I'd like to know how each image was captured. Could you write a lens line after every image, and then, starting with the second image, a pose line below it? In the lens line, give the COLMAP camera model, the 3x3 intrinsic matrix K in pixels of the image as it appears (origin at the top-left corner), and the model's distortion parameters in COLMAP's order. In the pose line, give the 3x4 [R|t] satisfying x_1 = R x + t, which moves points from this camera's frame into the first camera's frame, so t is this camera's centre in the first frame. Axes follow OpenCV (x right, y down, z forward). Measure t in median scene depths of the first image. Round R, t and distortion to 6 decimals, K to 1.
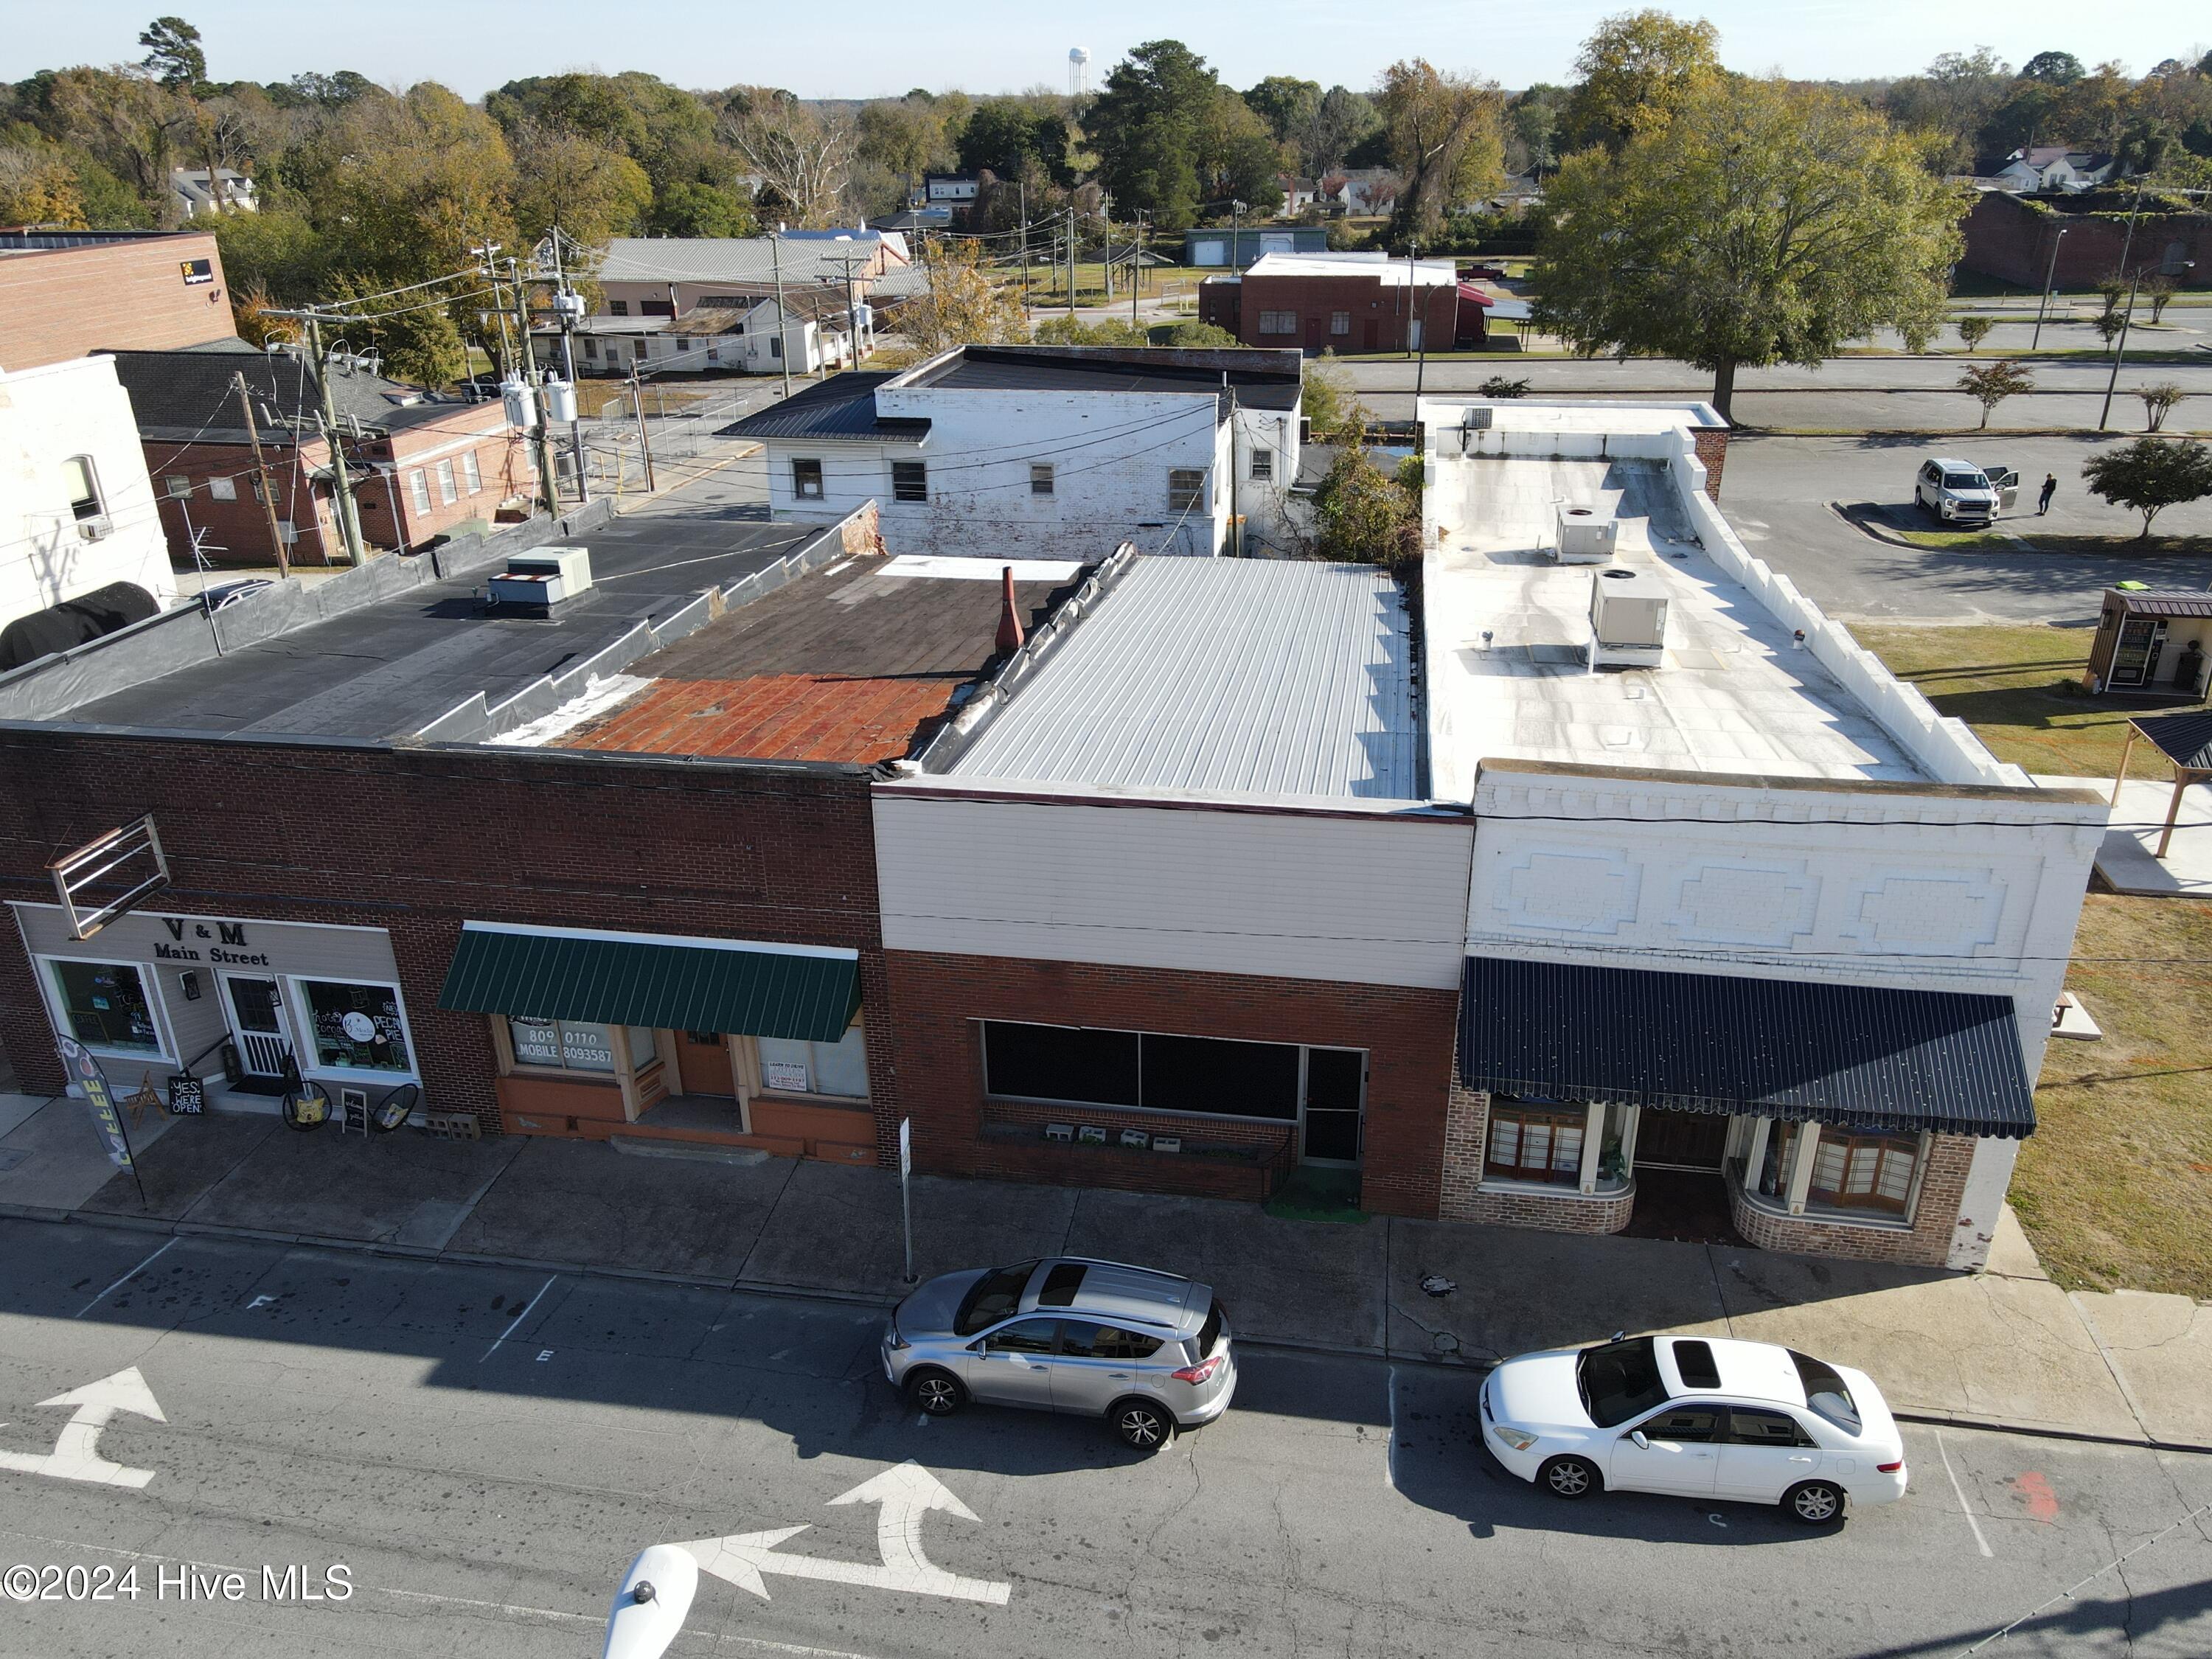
lens RADIAL K [[1612.0, 0, 1120.9], [0, 1612.0, 811.3], [0, 0, 1]] dist [0.019543, 0.000563]
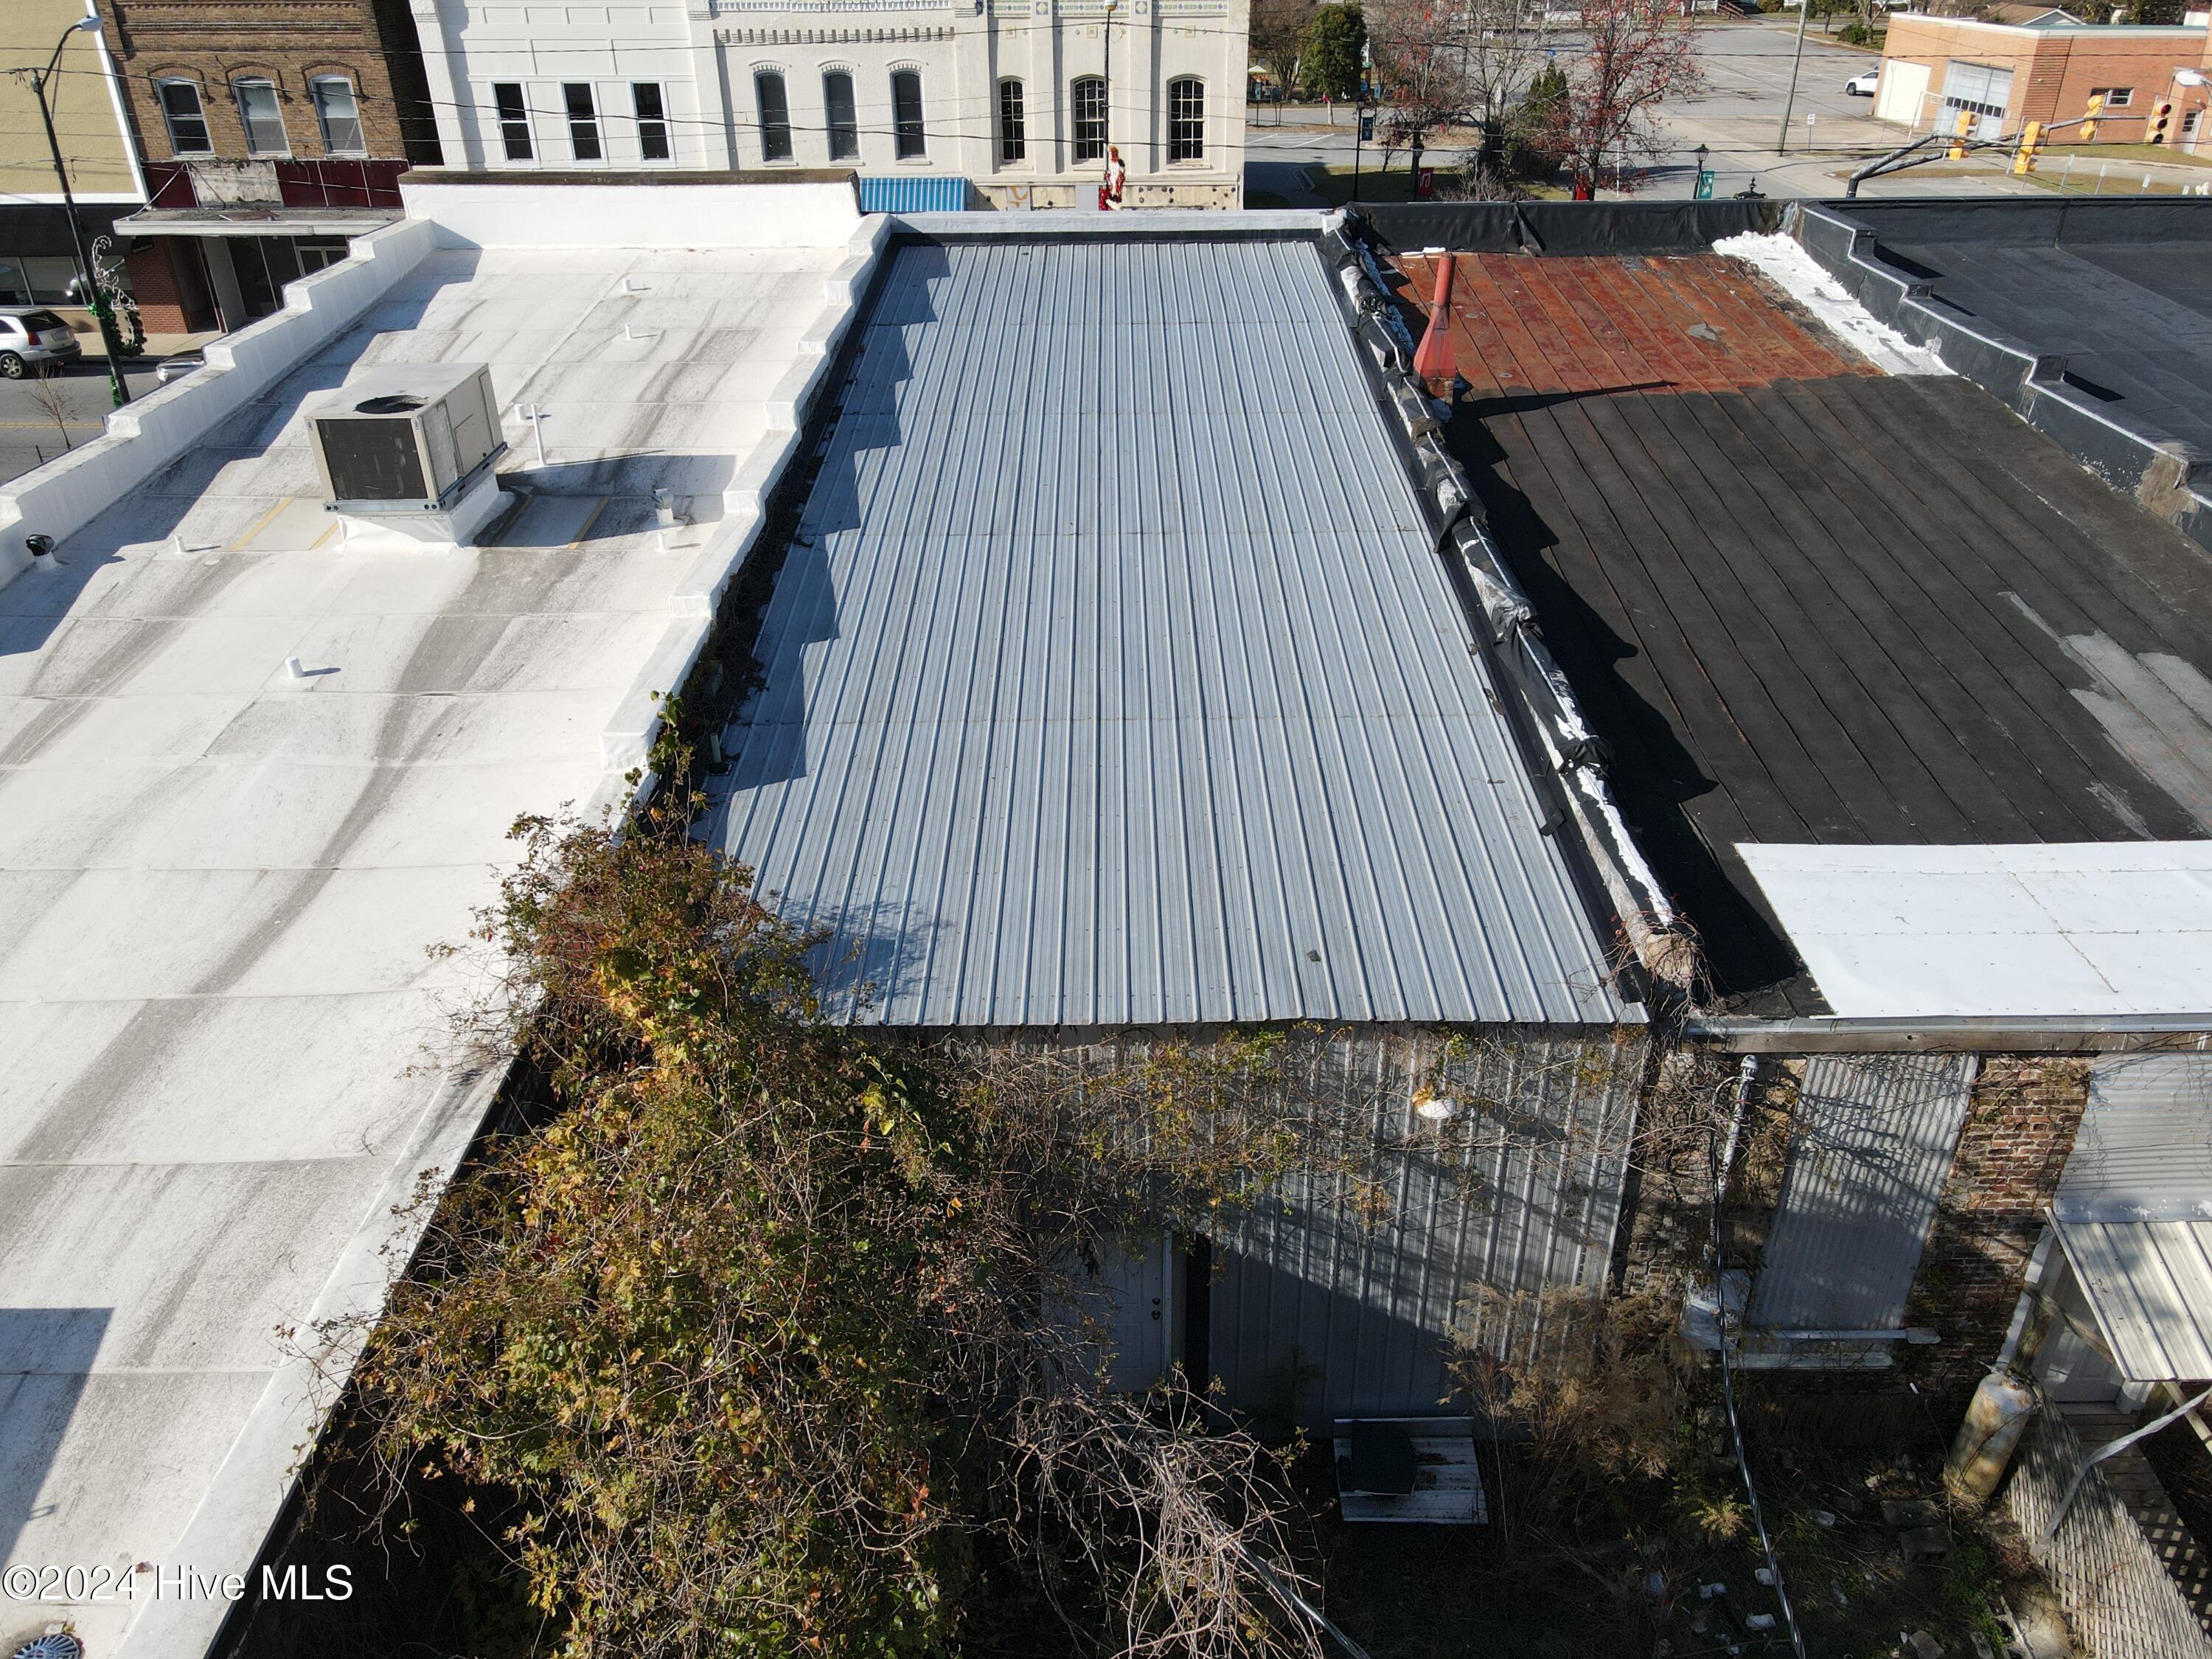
lens RADIAL K [[1612.0, 0, 1109.1], [0, 1612.0, 819.5], [0, 0, 1]] dist [0.019543, 0.000563]
pose [[-0.985746, 0.097036, -0.137434, 0.172880], [-0.051015, 0.606036, 0.793800, -0.514403], [0.160317, 0.789496, -0.592448, 1.519359]]
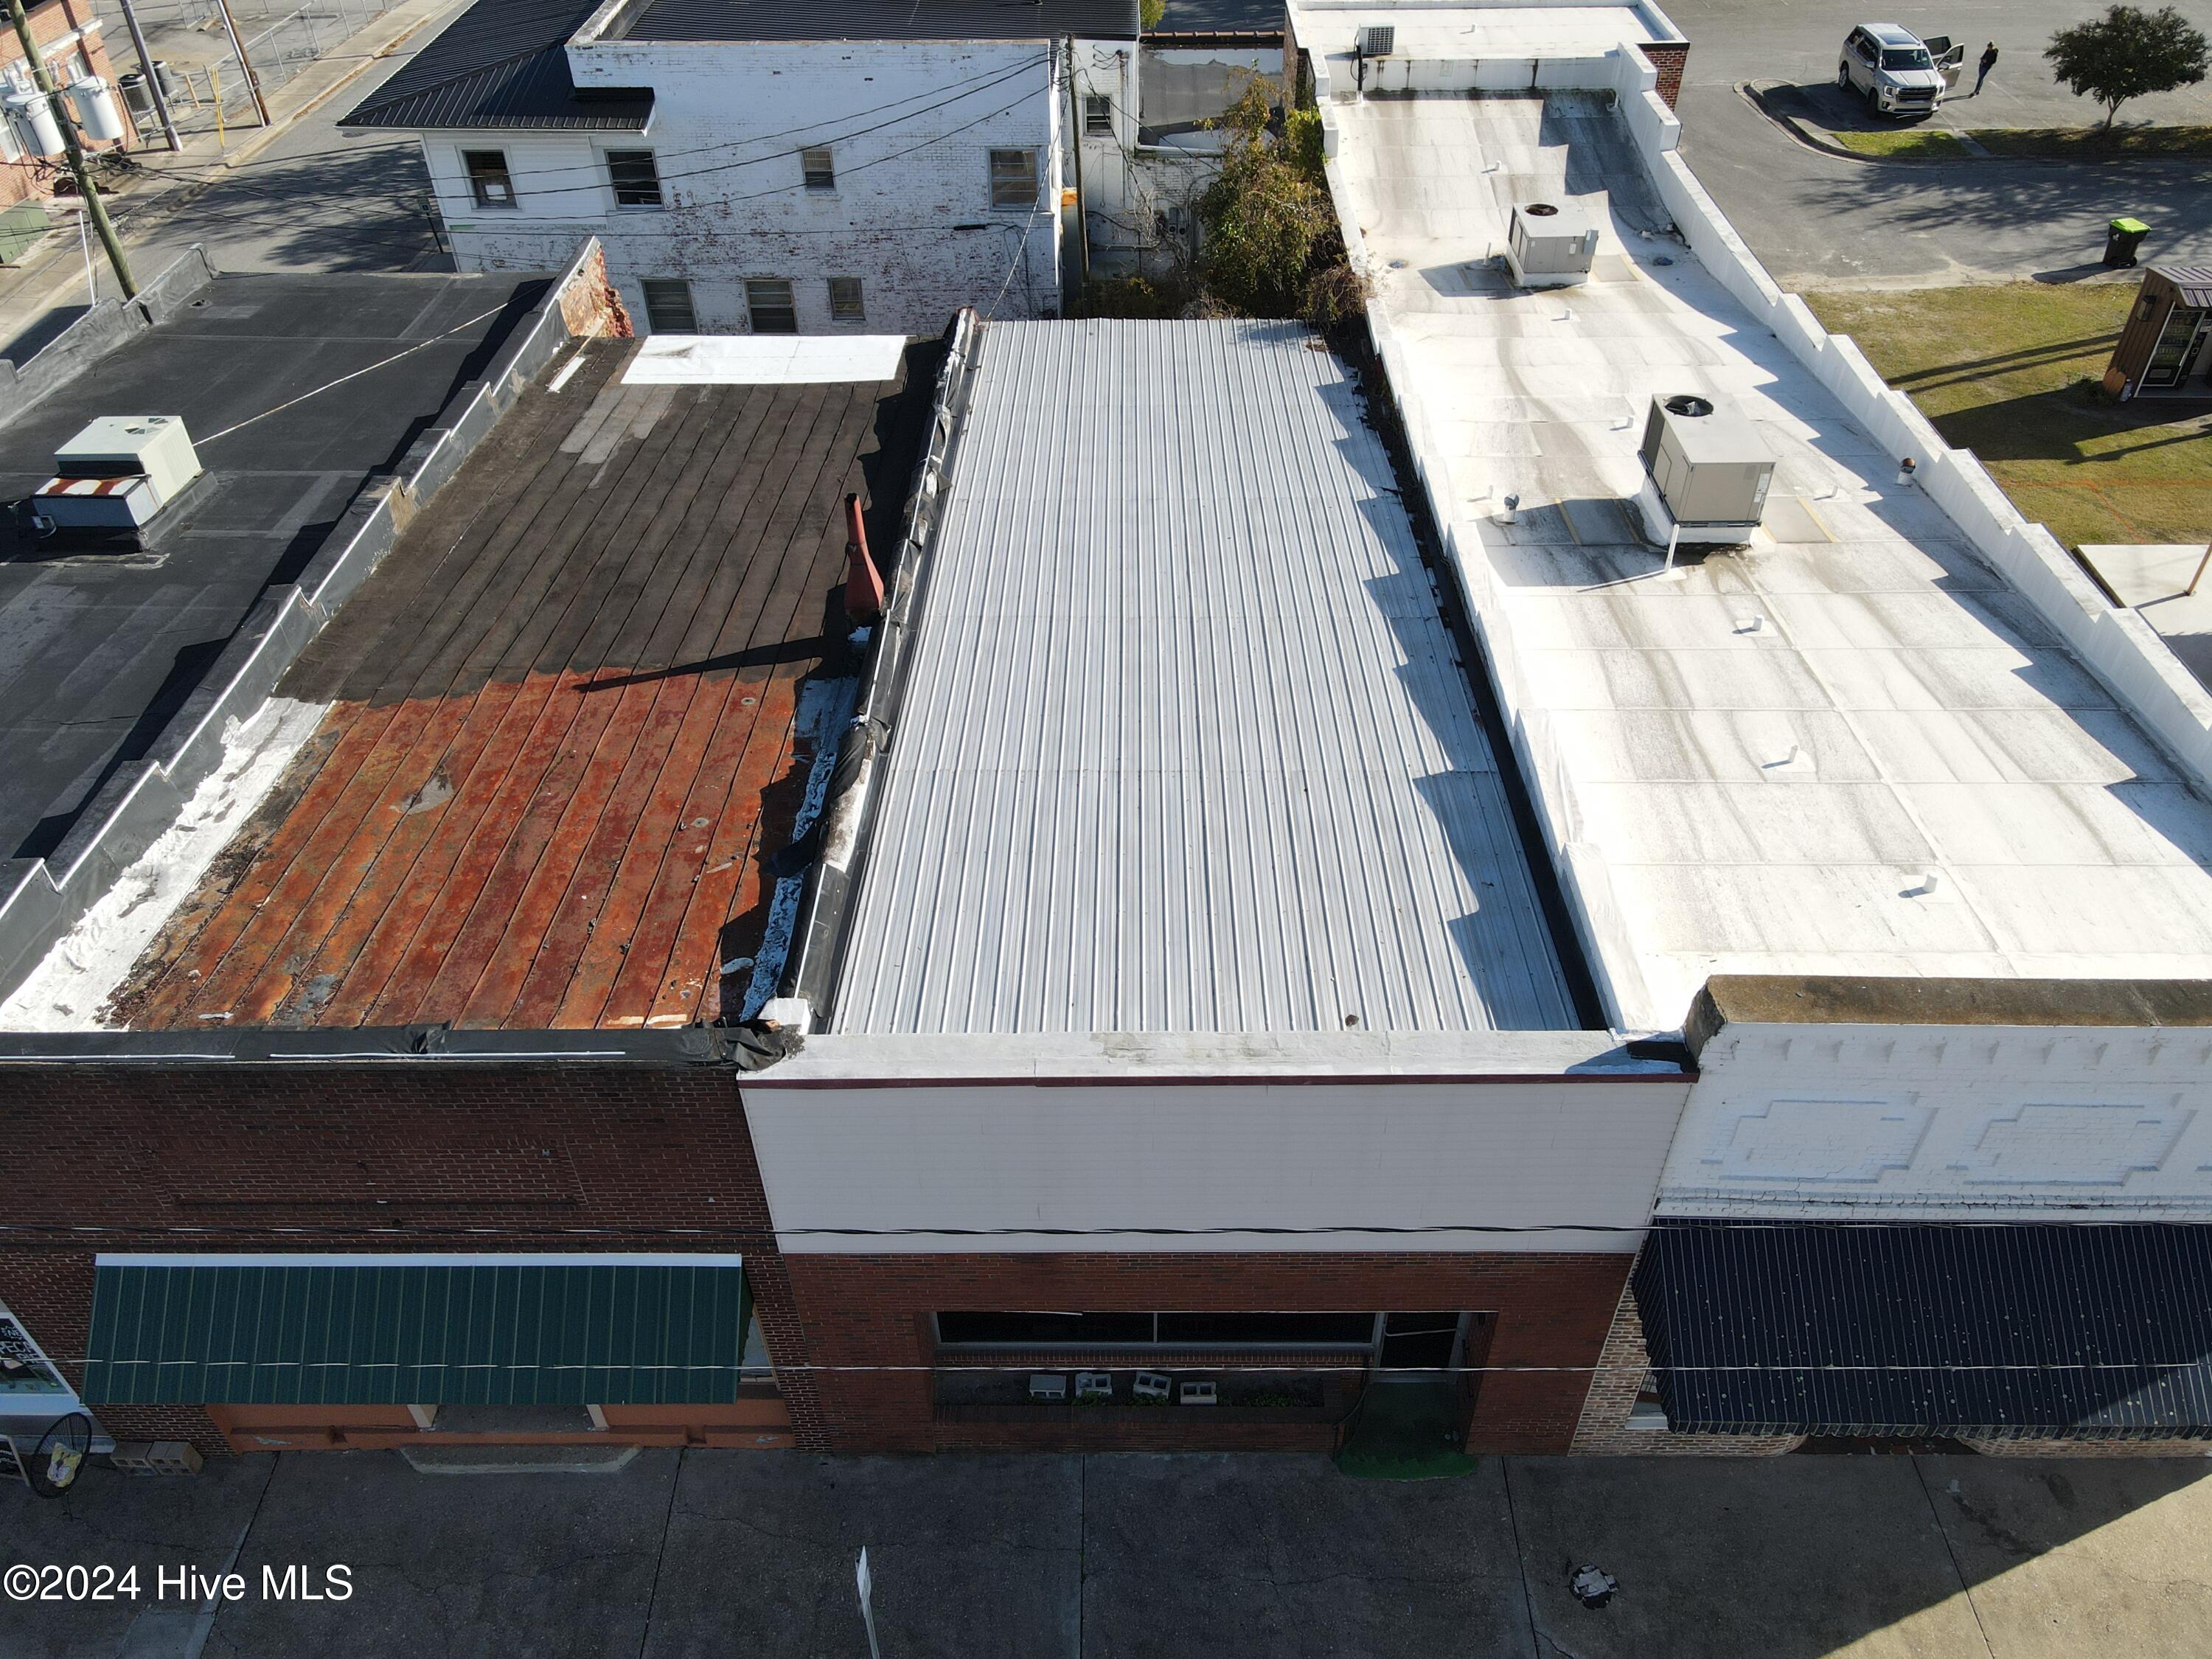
lens RADIAL K [[1612.0, 0, 1116.6], [0, 1612.0, 810.6], [0, 0, 1]] dist [0.019543, 0.000563]
pose [[0.987019, -0.104372, 0.122069, -0.056545], [0.065438, 0.955447, 0.287819, -0.208762], [-0.146671, -0.276094, 0.949874, 0.310210]]
